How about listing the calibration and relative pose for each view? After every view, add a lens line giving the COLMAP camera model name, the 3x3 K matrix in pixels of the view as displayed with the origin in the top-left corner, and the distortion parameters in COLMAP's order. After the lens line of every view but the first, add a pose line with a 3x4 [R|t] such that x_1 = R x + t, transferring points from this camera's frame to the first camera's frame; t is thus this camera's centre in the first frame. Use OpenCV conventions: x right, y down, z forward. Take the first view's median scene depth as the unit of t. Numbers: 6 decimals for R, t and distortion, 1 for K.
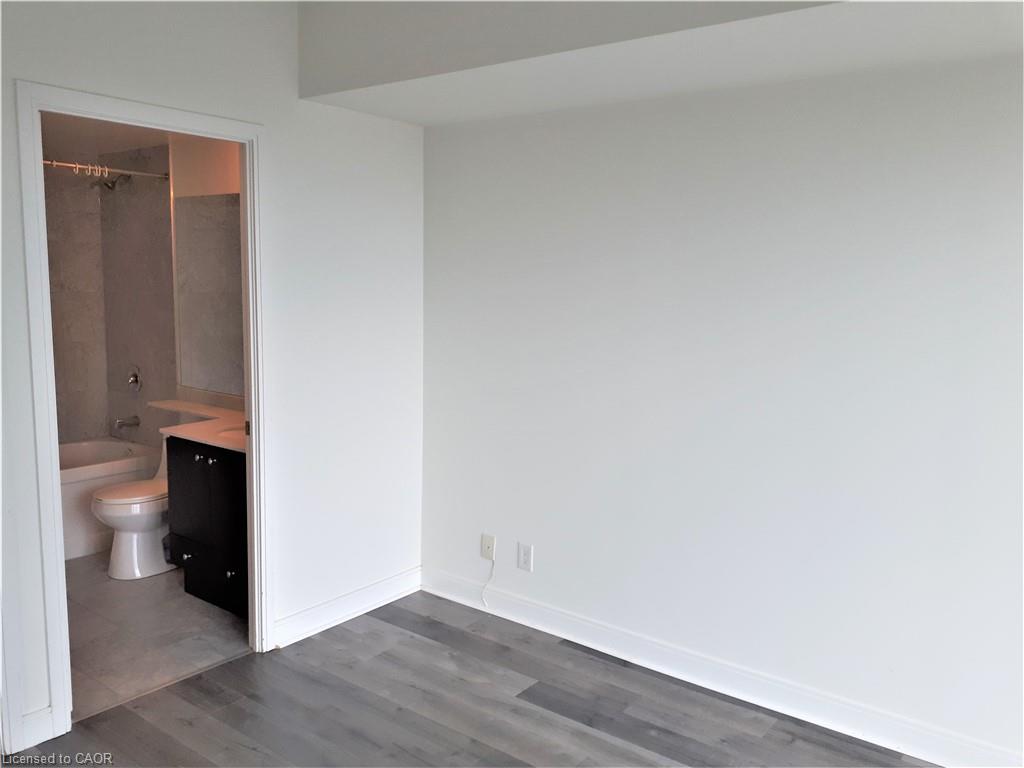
lens RADIAL K [[810.3, 0, 510.9], [0, 810.3, 387.9], [0, 0, 1]] dist [0.103734, -0.196564]
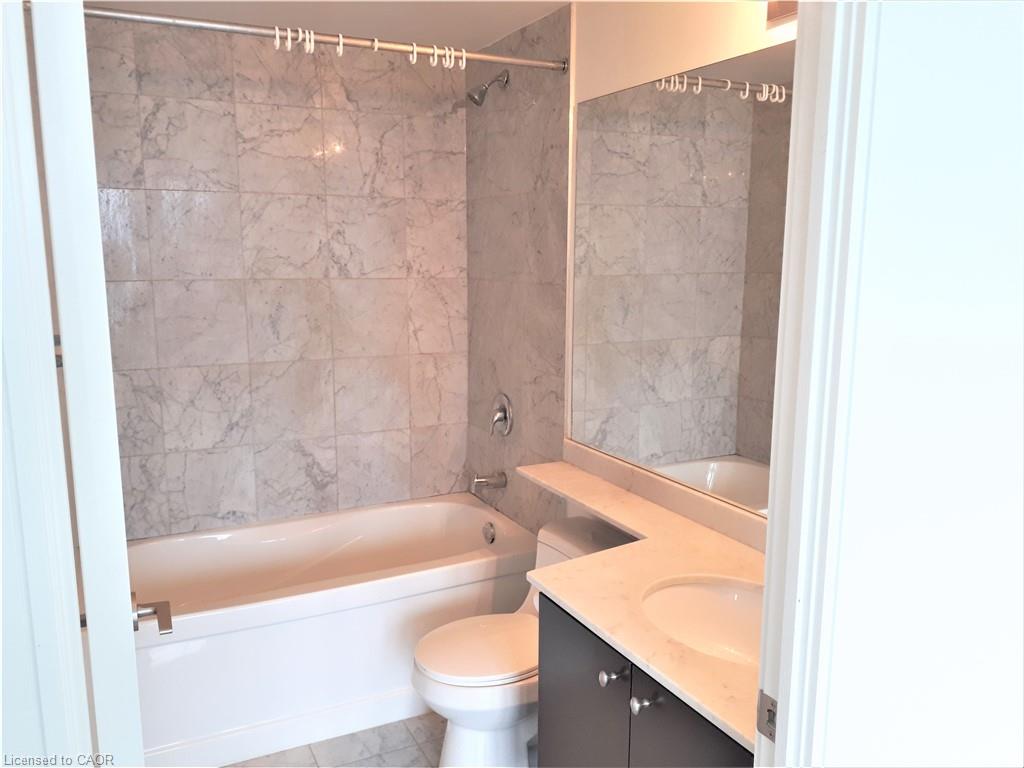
lens RADIAL K [[810.3, 0, 510.9], [0, 810.3, 387.9], [0, 0, 1]] dist [0.103734, -0.196564]
pose [[0.898327, 0.056176, -0.435721, -0.193386], [-0.042746, 0.998262, 0.040573, -0.060319], [0.437243, -0.017823, 0.899167, 0.469748]]
